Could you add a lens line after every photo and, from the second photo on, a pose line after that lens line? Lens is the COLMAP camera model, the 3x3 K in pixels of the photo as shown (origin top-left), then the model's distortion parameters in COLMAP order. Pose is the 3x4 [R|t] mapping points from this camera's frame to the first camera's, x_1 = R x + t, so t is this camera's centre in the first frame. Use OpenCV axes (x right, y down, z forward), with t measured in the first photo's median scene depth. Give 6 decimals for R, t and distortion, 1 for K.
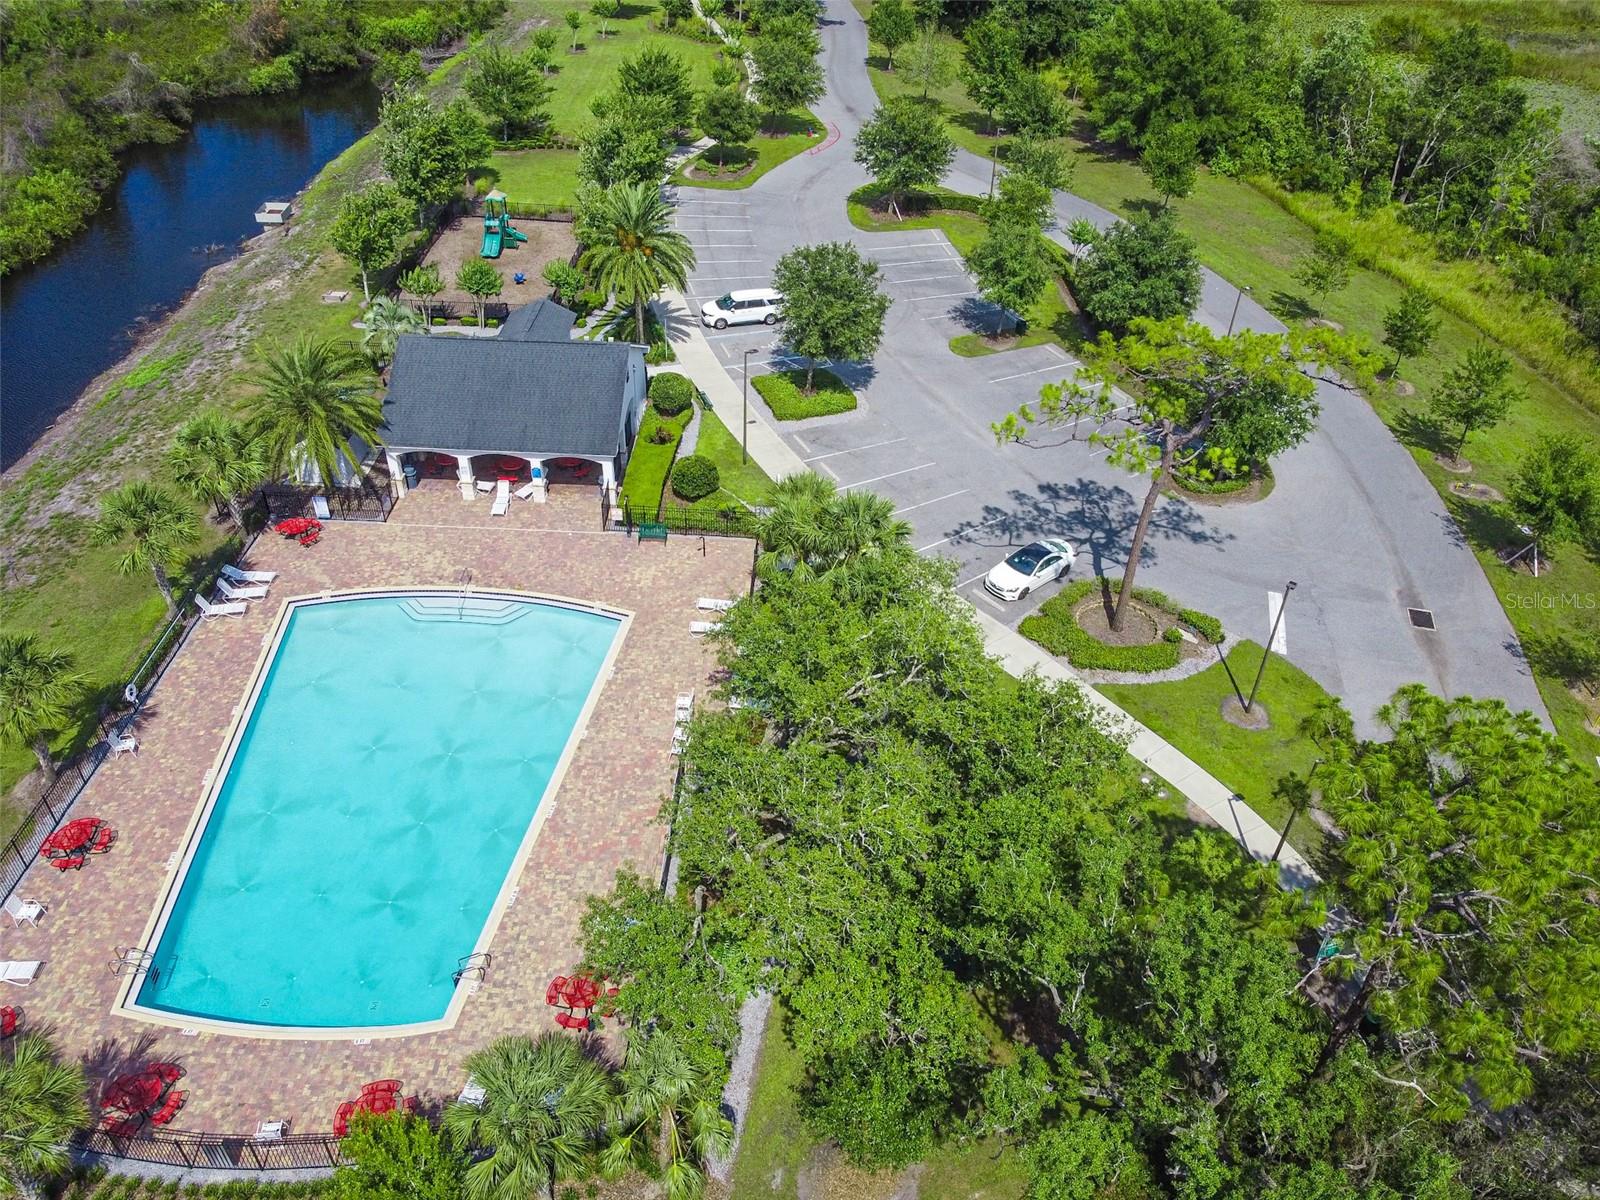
lens RADIAL K [[1217.7, 0, 794.6], [0, 1217.7, 599.7], [0, 0, 1]] dist [-0.007547, -0.002908]
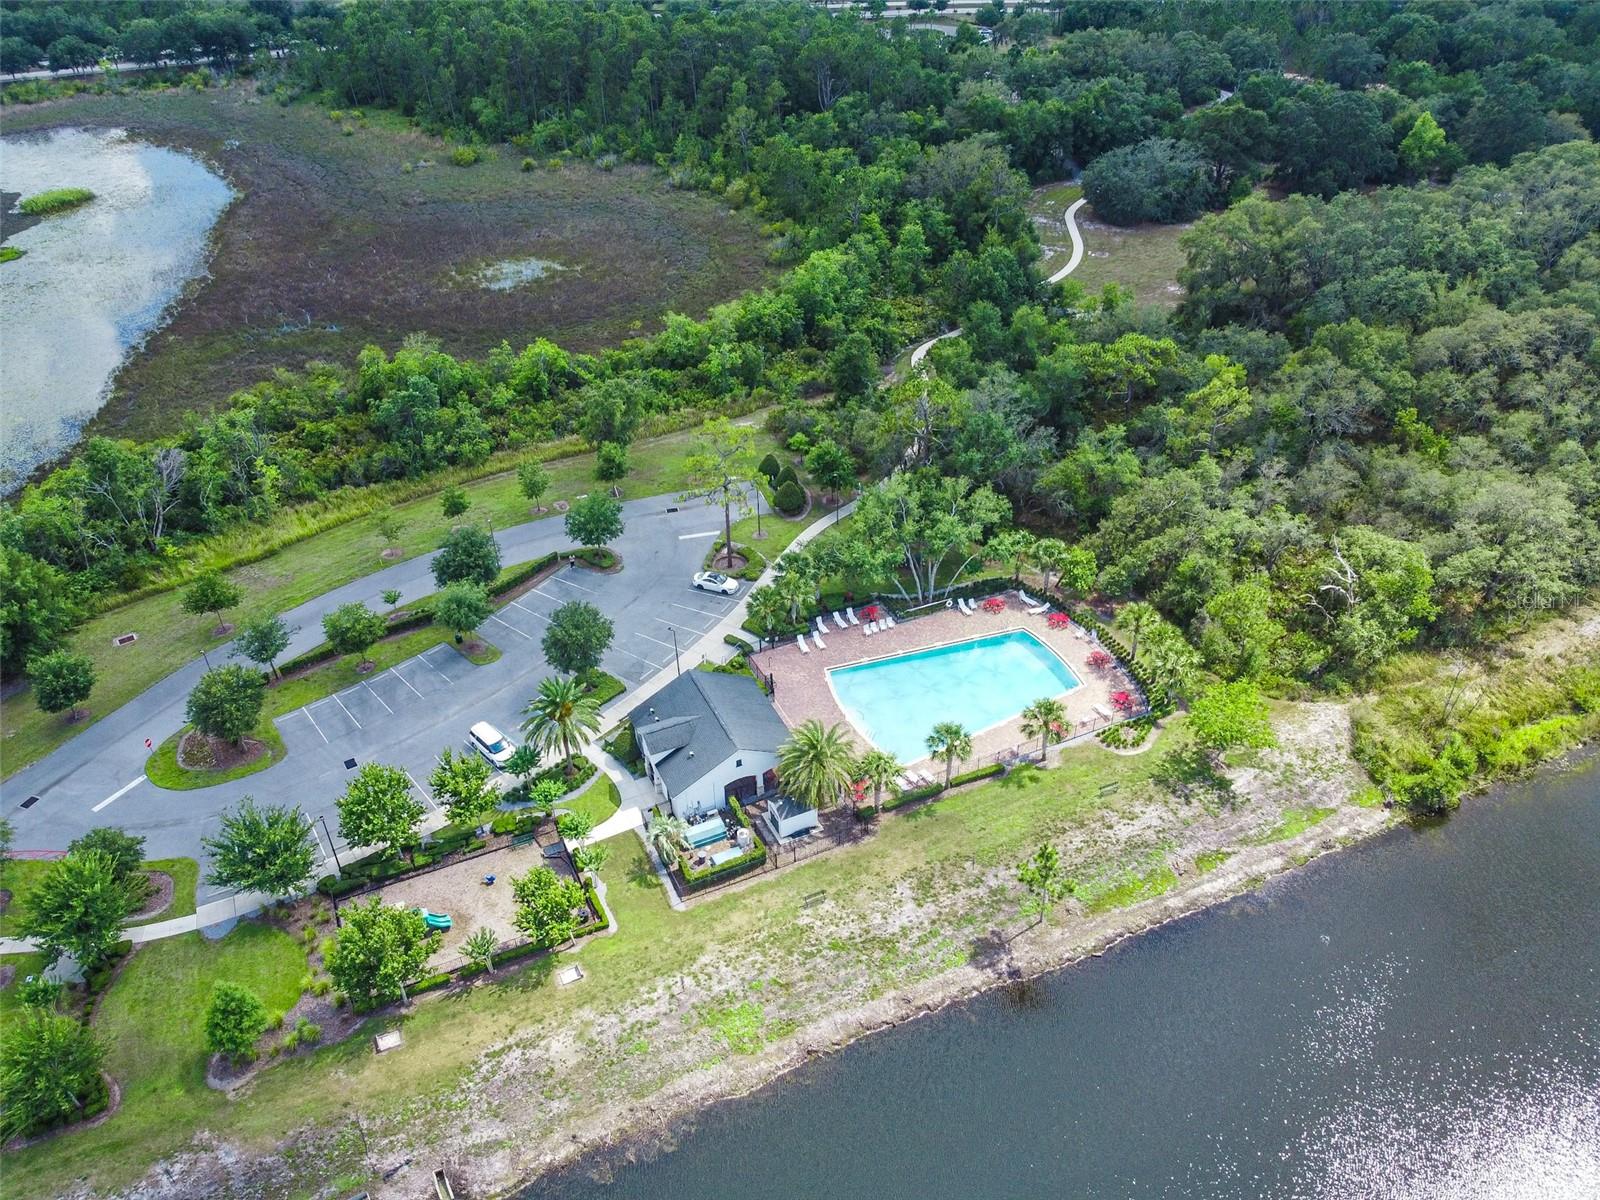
lens RADIAL K [[1217.7, 0, 794.6], [0, 1217.7, 599.7], [0, 0, 1]] dist [-0.007547, -0.002908]
pose [[-0.454657, -0.517728, 0.724738, -1.448699], [0.551266, 0.475540, 0.685541, -1.401934], [-0.699566, 0.711210, 0.069199, 0.717895]]
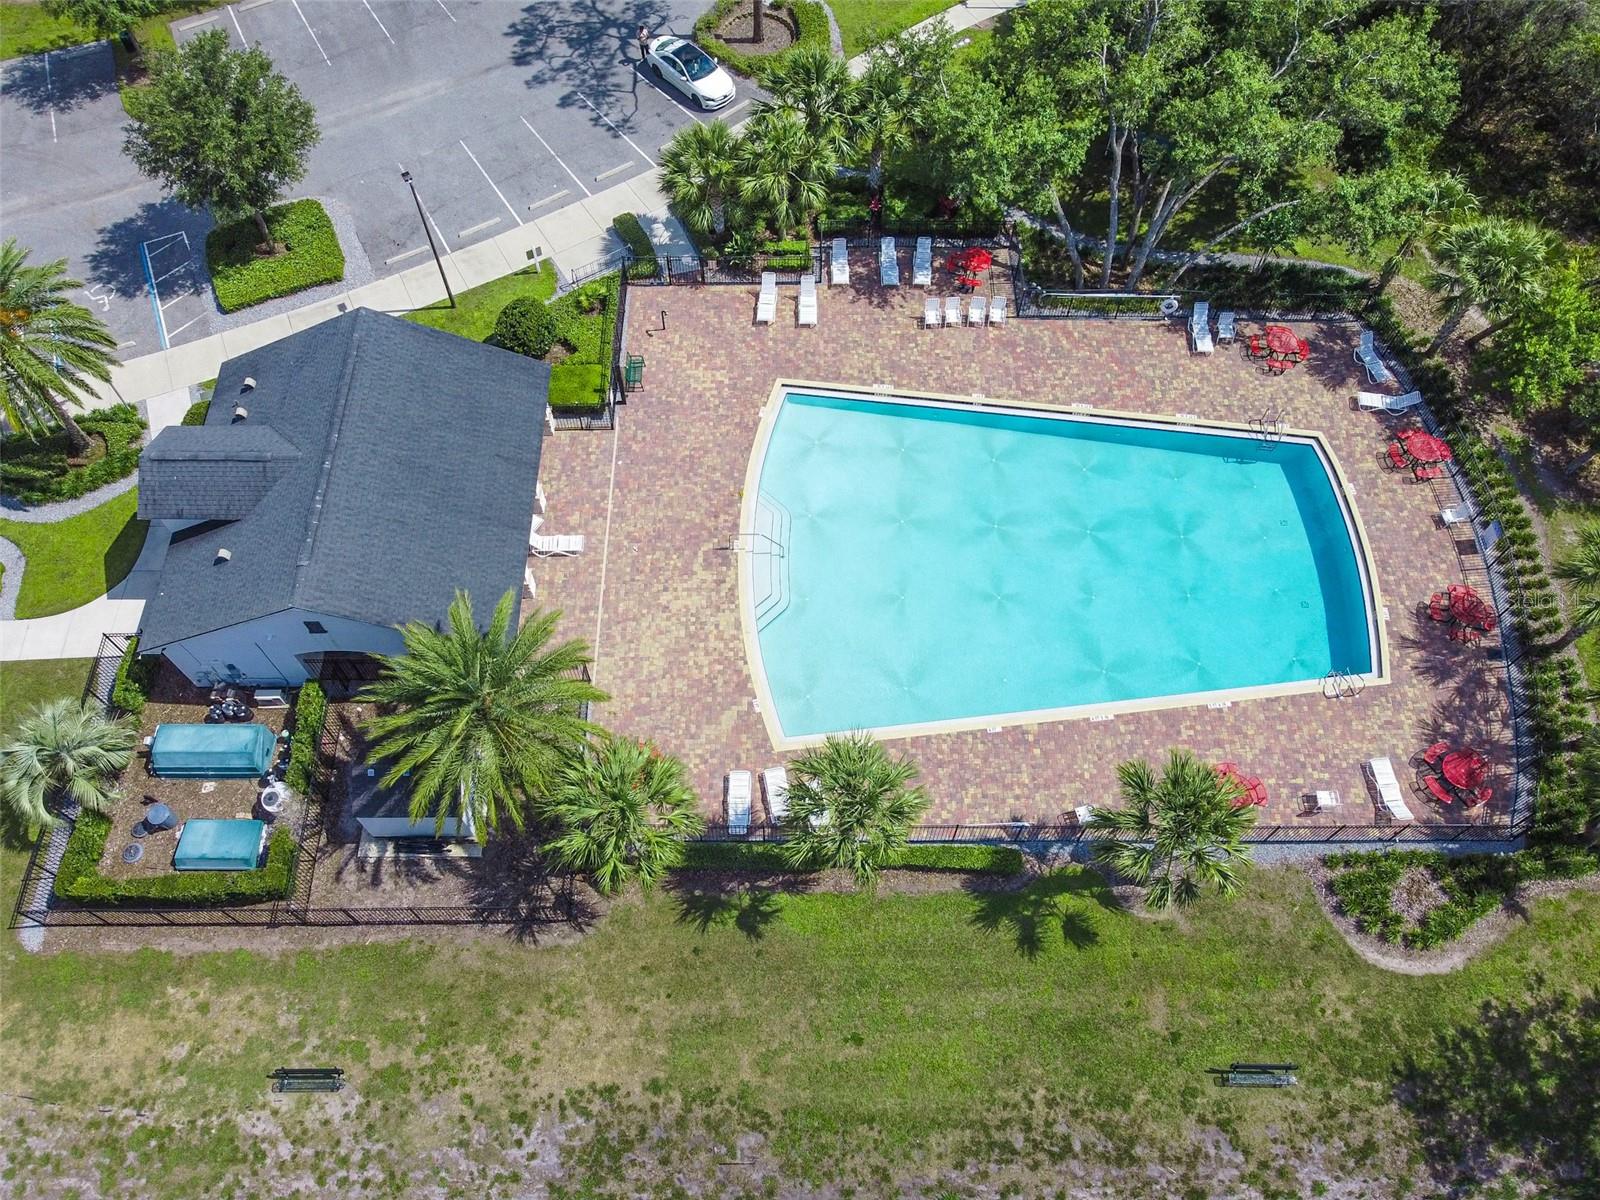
lens RADIAL K [[1217.7, 0, 794.6], [0, 1217.7, 599.7], [0, 0, 1]] dist [-0.007547, -0.002908]
pose [[-0.045968, -0.882347, 0.468349, -0.618493], [0.601777, 0.349765, 0.718003, -0.505014], [-0.797340, 0.314847, 0.514898, 0.523511]]
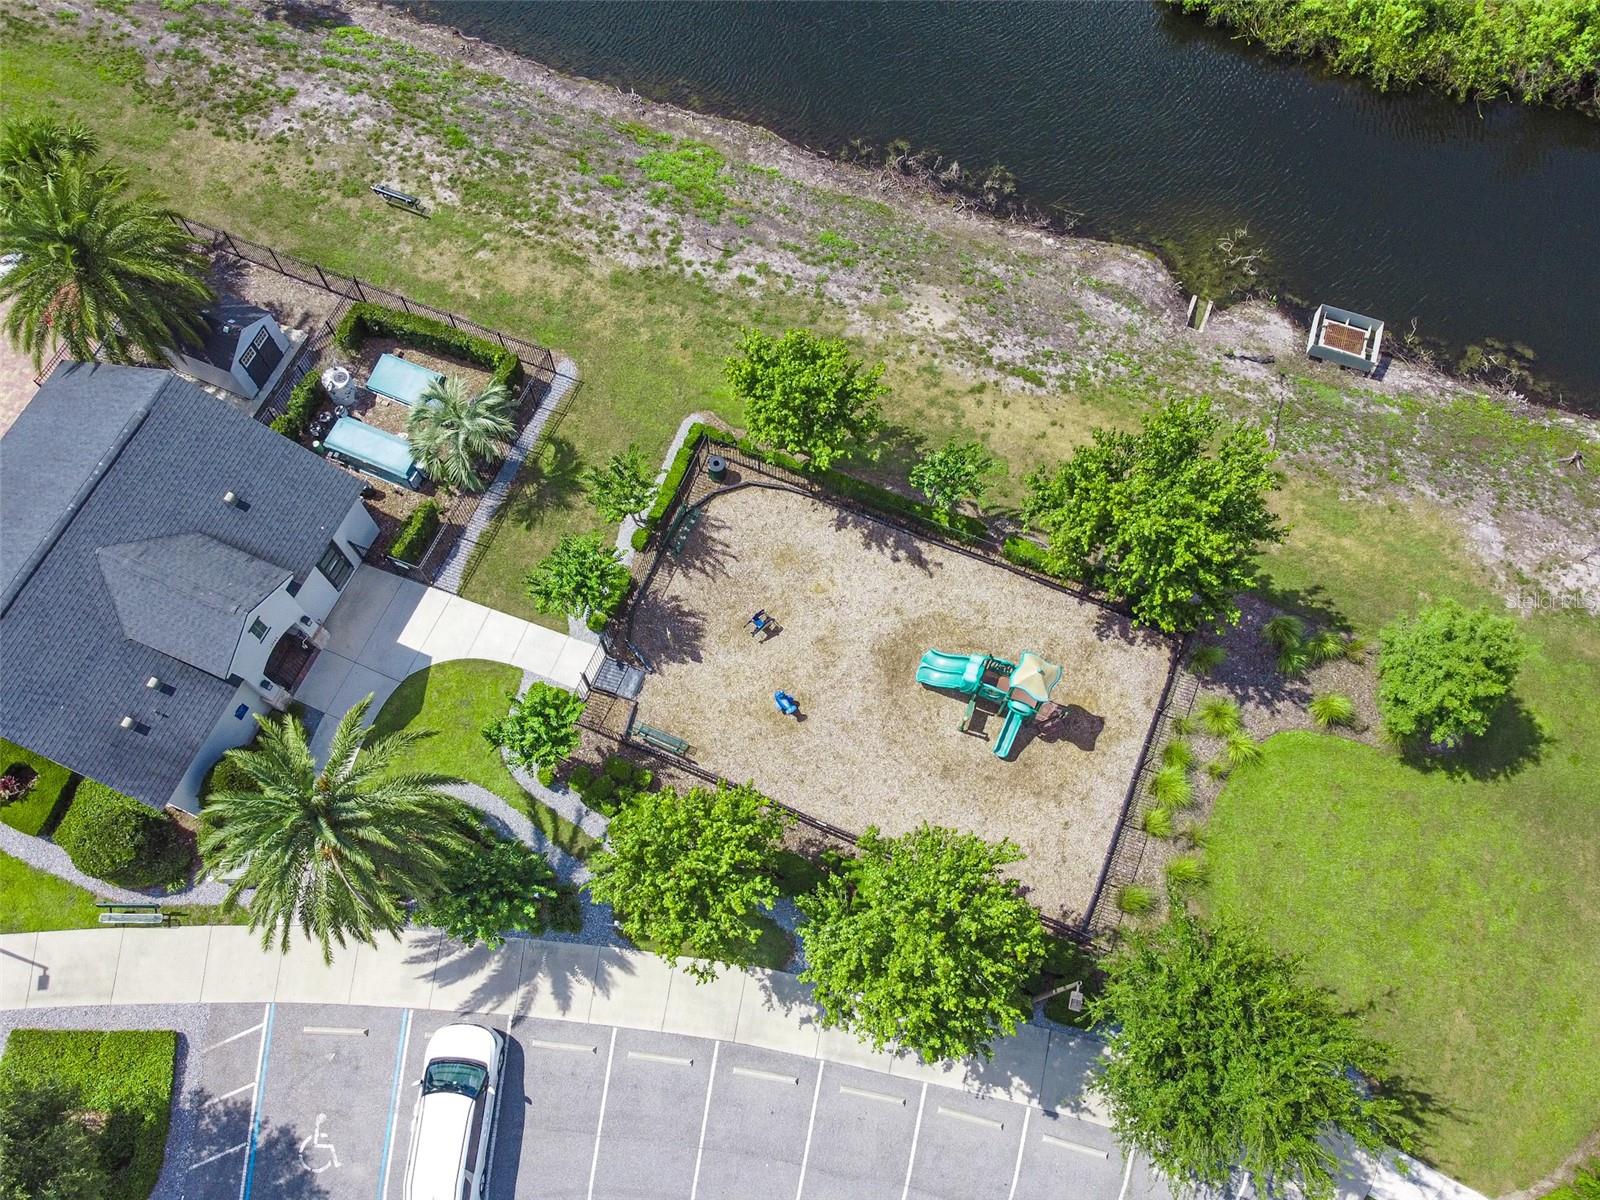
lens RADIAL K [[1217.7, 0, 794.6], [0, 1217.7, 599.7], [0, 0, 1]] dist [-0.007547, -0.002908]
pose [[-0.349101, 0.857632, -0.377618, -0.106342], [-0.584892, 0.115419, 0.802858, -0.904219], [0.732141, 0.501144, 0.461329, 1.032622]]
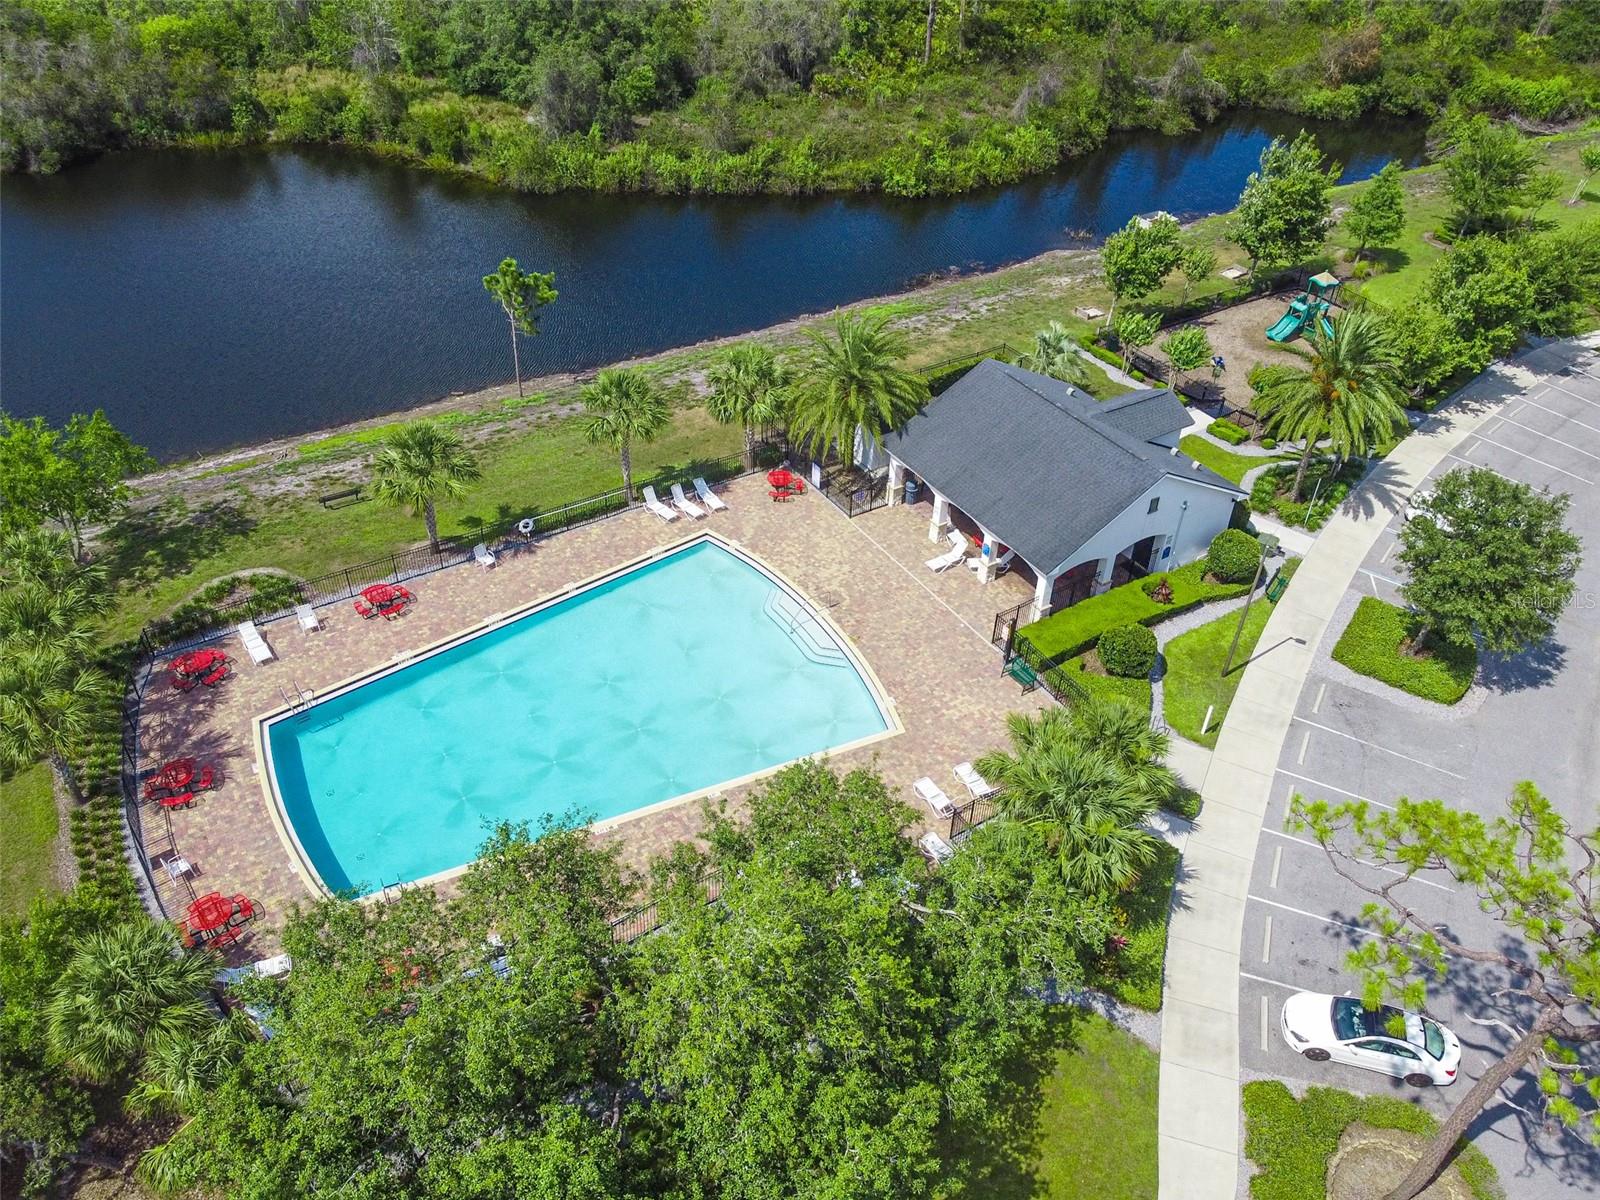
lens RADIAL K [[1217.7, 0, 794.6], [0, 1217.7, 599.7], [0, 0, 1]] dist [-0.007547, -0.002908]
pose [[0.563742, 0.503496, -0.654742, 0.307493], [-0.511190, 0.835336, 0.202231, -0.181465], [0.648752, 0.220692, 0.728296, 0.269529]]
